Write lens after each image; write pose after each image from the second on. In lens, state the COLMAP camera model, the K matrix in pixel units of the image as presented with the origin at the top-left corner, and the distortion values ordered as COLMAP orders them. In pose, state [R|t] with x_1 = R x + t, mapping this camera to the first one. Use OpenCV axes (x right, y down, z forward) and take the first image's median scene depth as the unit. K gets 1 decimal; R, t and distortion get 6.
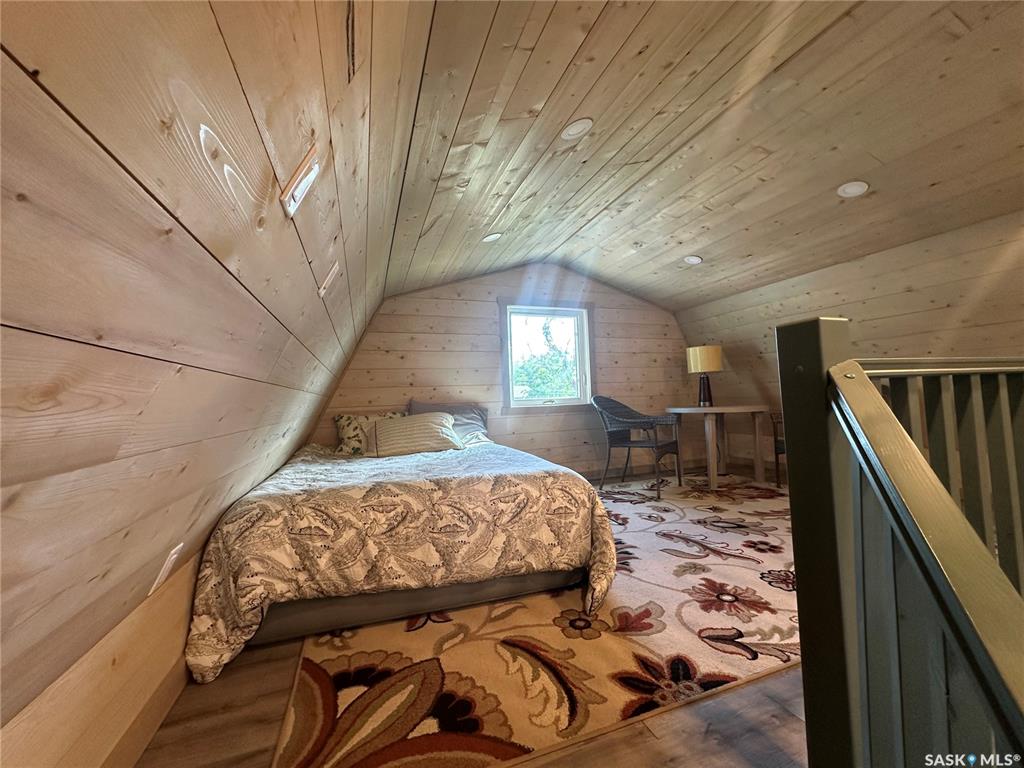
lens RADIAL K [[413.4, 0, 514.6], [0, 413.4, 373.1], [0, 0, 1]] dist [-0.000527, 0.000627]
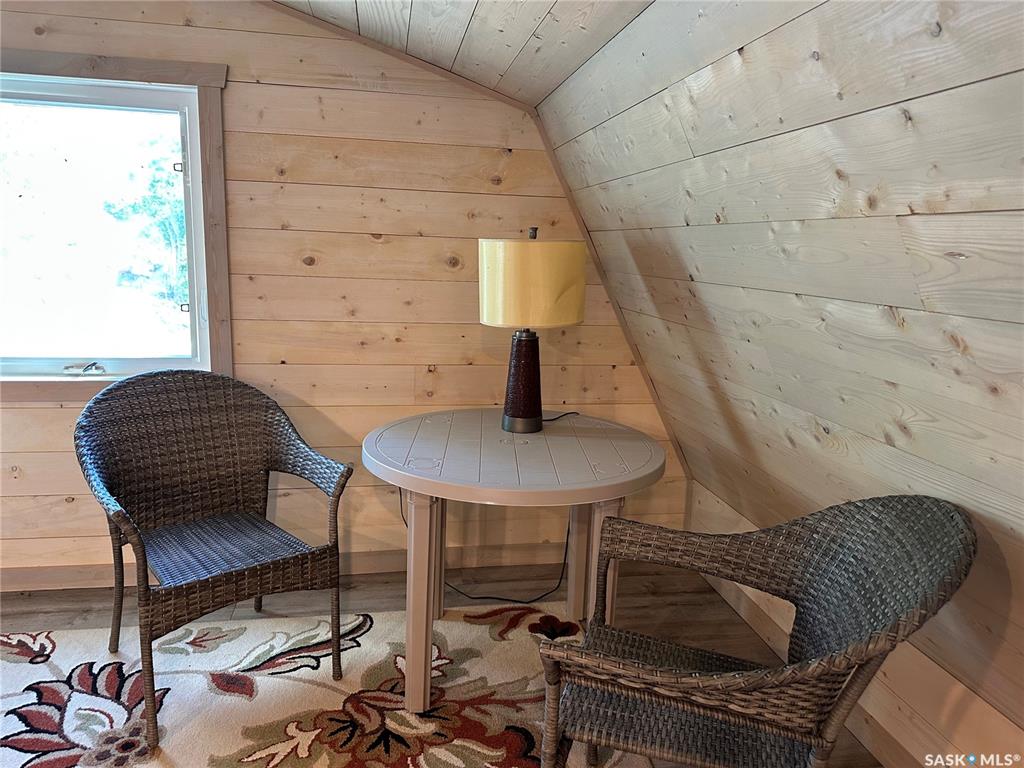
lens RADIAL K [[712.6, 0, 516.3], [0, 712.6, 386.7], [0, 0, 1]] dist [0.171192, -0.312459]
pose [[0.981803, 0.102454, -0.159896, 0.572088], [-0.058600, 0.964343, 0.258088, -0.099012], [0.180637, -0.244021, 0.952798, 0.501346]]
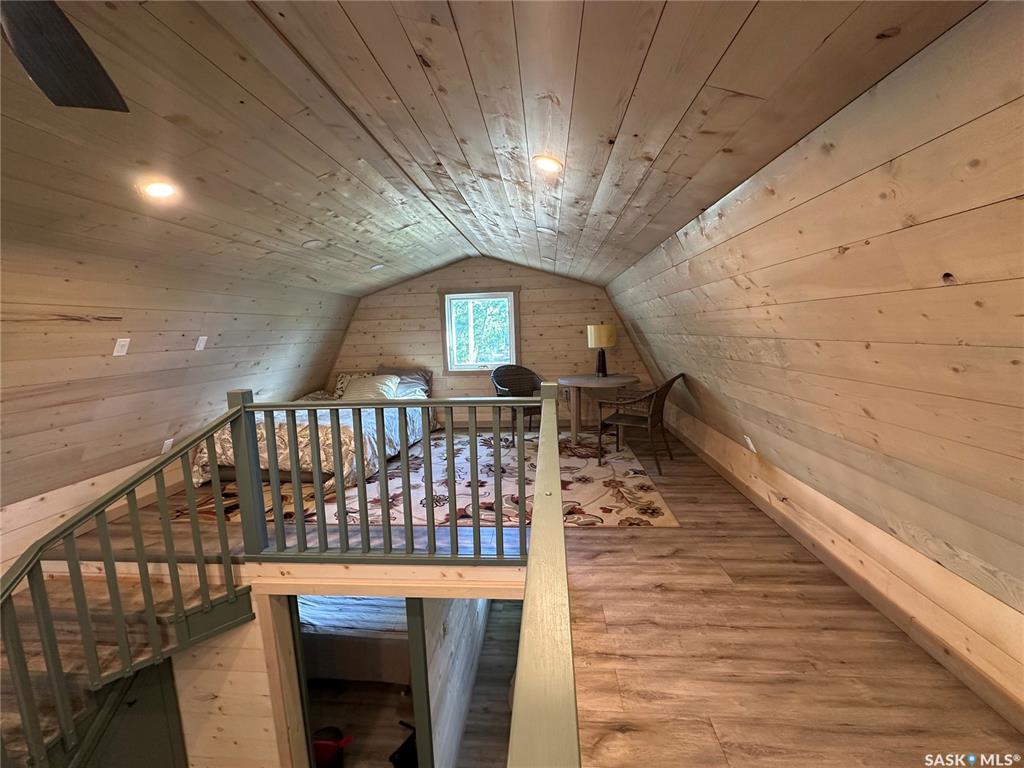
lens RADIAL K [[408.3, 0, 513.4], [0, 408.3, 383.1], [0, 0, 1]] dist [-0.001976, -0.000076]
pose [[0.904373, 0.061289, -0.422319, 0.762369], [0.026565, 0.979628, 0.199055, -0.142183], [0.425915, -0.191239, 0.884321, -0.126784]]
